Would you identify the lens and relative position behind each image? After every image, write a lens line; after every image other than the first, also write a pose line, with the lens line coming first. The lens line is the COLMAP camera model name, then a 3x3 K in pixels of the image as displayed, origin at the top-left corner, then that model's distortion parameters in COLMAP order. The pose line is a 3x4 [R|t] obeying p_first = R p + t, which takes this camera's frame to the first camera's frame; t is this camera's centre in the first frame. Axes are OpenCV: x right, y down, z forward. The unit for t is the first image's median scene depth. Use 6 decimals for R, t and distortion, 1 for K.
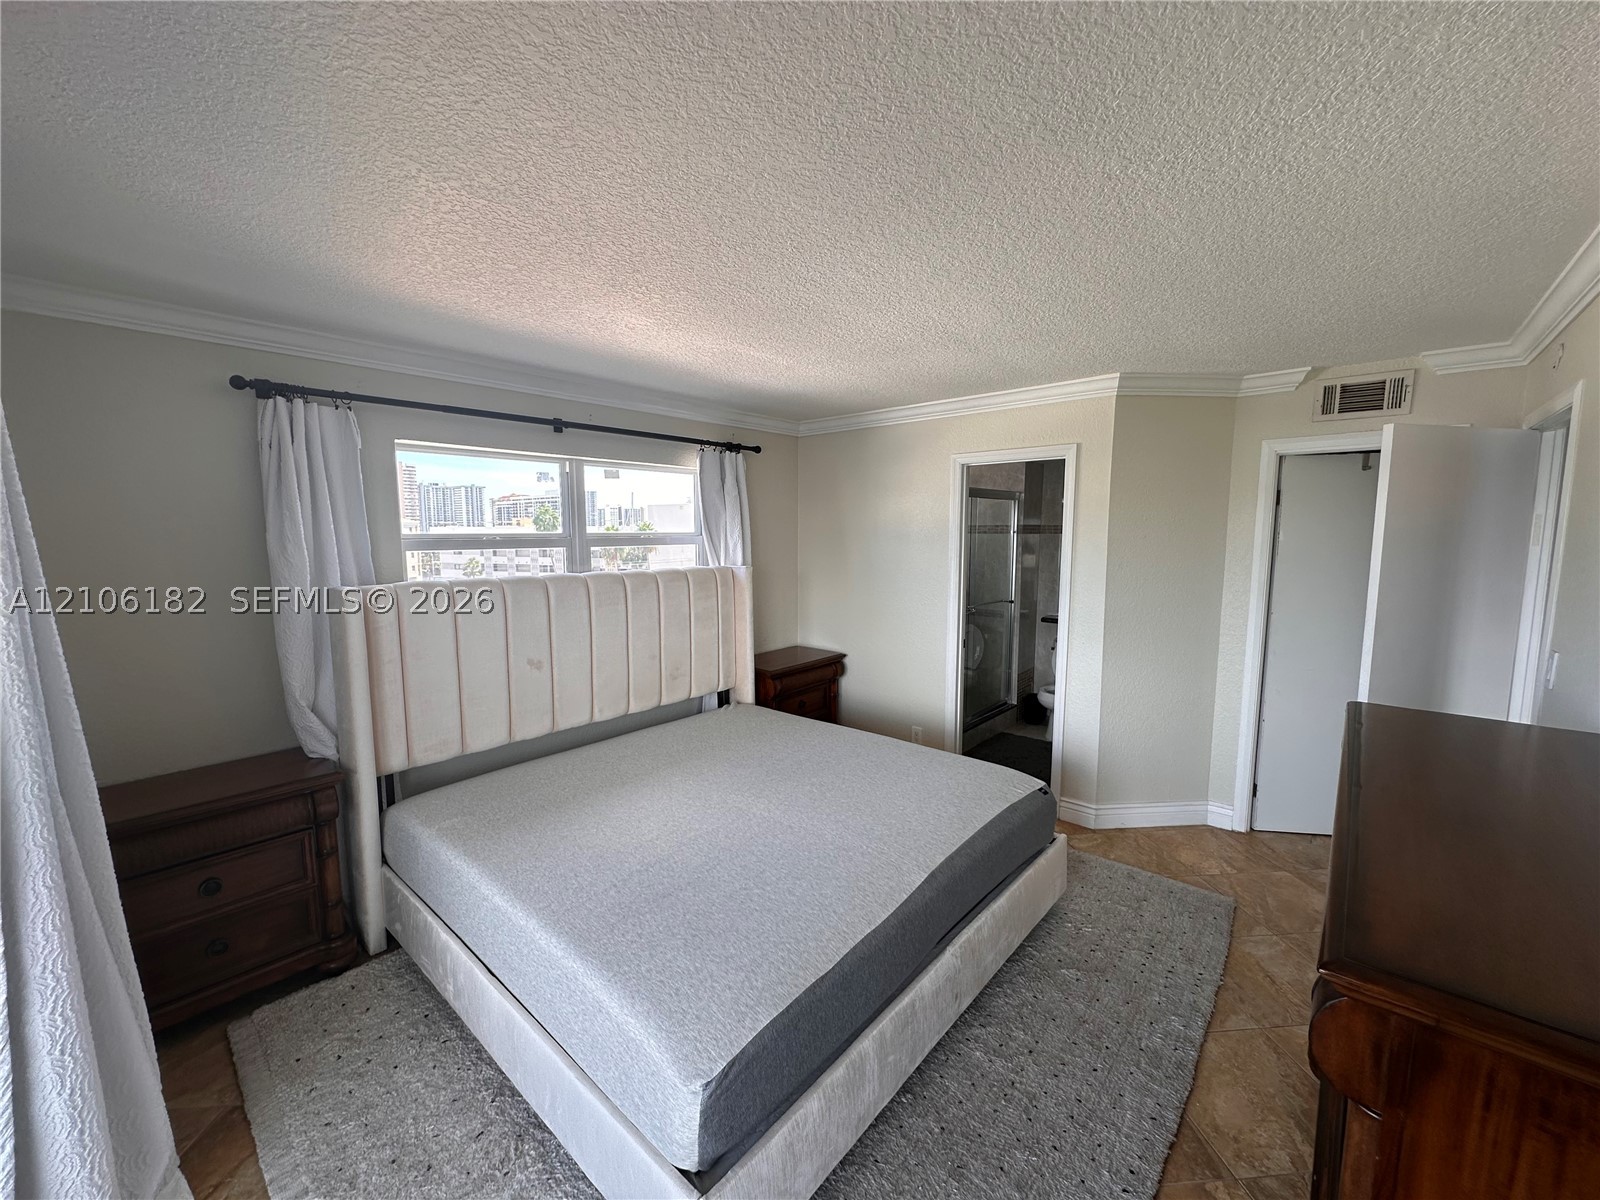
lens RADIAL K [[637.4, 0, 800.7], [0, 637.4, 603.1], [0, 0, 1]] dist [-0.003730, 0.000549]
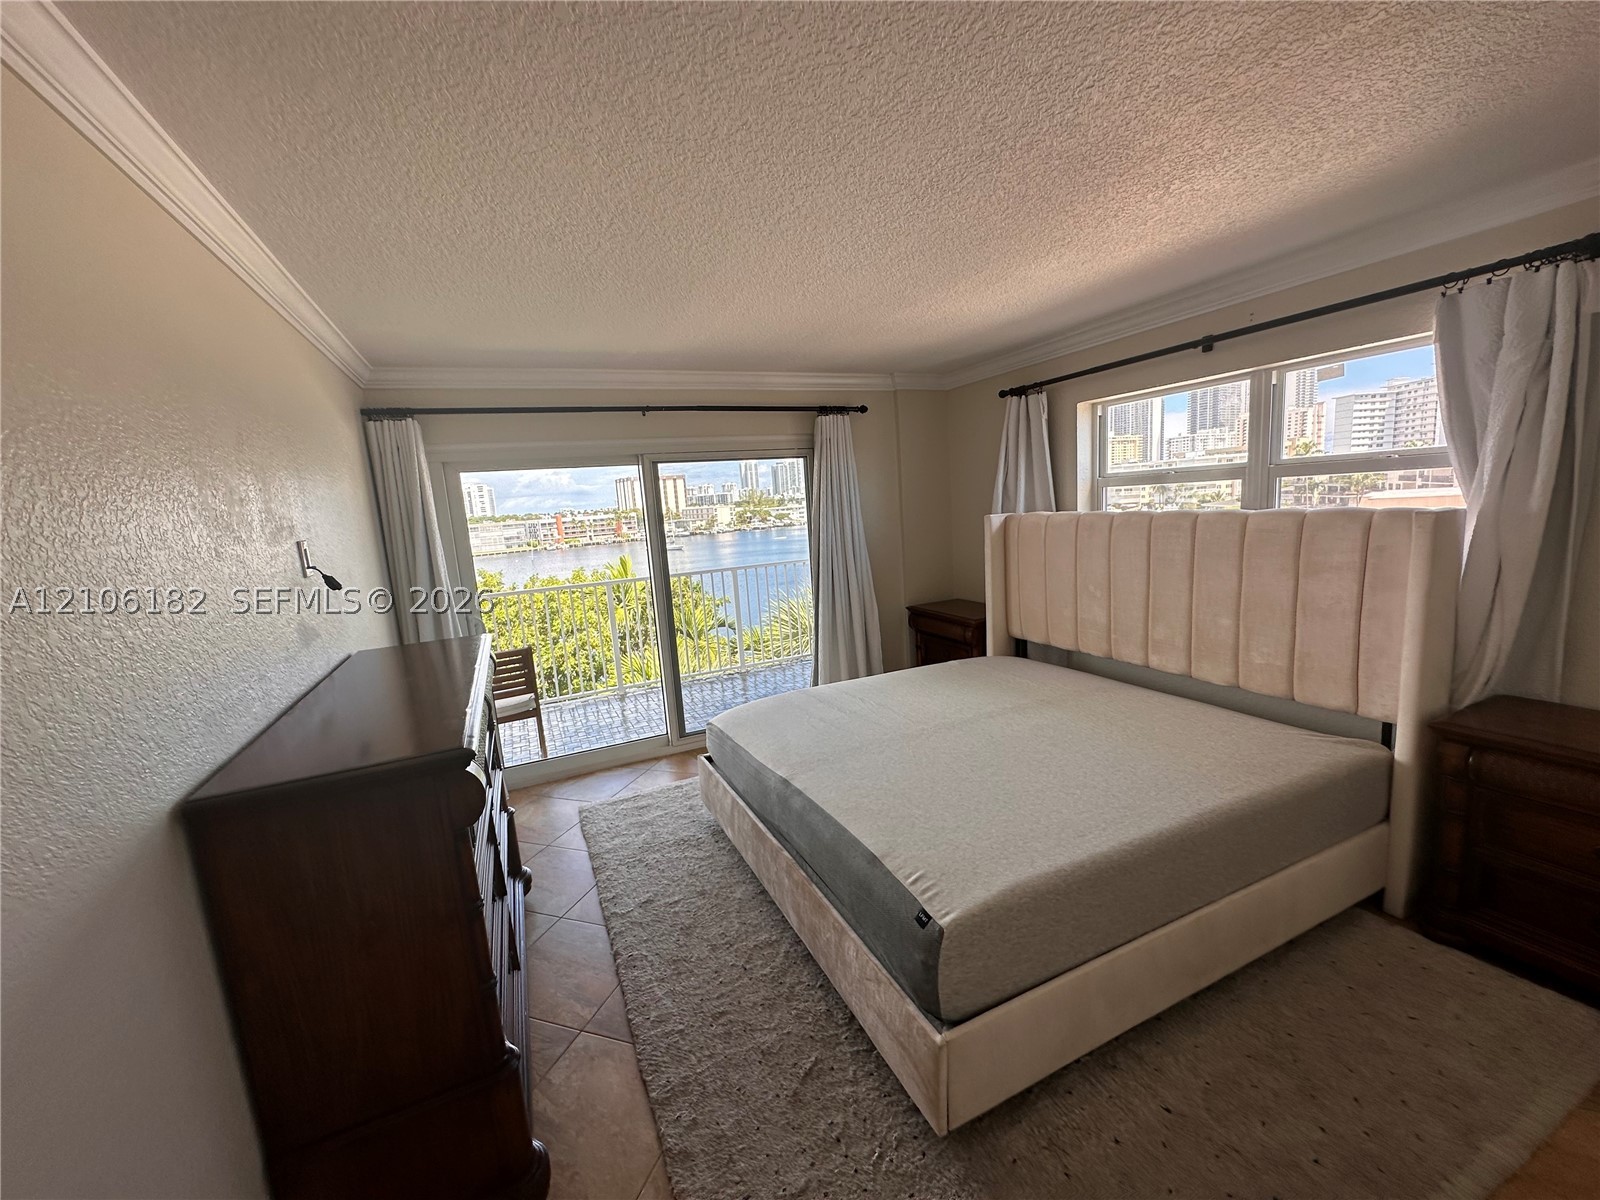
lens RADIAL K [[637.4, 0, 800.7], [0, 637.4, 603.1], [0, 0, 1]] dist [-0.003730, 0.000549]
pose [[-0.401287, 0.176513, -0.898784, 0.669004], [-0.028053, 0.978427, 0.204679, -0.082349], [0.915523, 0.107349, -0.387679, 0.803435]]
